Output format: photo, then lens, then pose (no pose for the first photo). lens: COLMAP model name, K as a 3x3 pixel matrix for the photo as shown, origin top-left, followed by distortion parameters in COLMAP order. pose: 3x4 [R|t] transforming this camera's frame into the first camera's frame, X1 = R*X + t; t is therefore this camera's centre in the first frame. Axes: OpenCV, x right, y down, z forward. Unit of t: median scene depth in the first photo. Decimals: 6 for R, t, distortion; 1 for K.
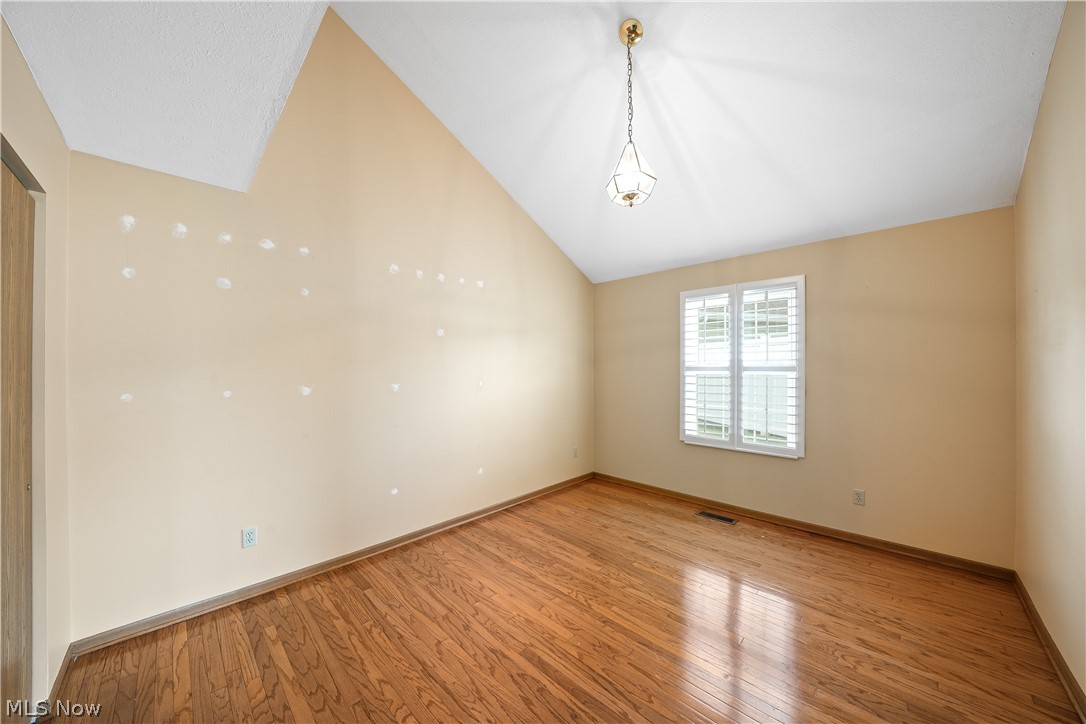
lens RADIAL K [[373.9, 0, 519.5], [0, 373.9, 363.3], [0, 0, 1]] dist [-0.022604, 0.000030]
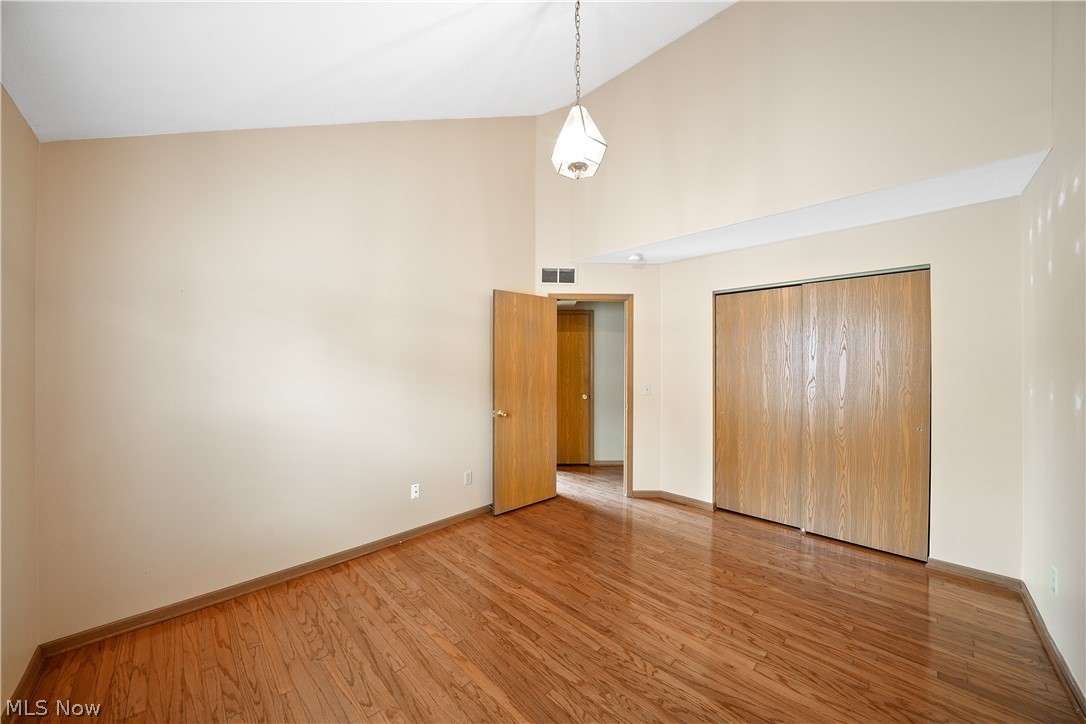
lens RADIAL K [[373.9, 0, 519.5], [0, 373.9, 363.3], [0, 0, 1]] dist [-0.022604, 0.000030]
pose [[-0.999969, 0.001860, 0.007662, 0.450016], [0.001769, 0.999928, -0.011868, 0.016556], [-0.007684, -0.011854, -0.999900, 1.959397]]
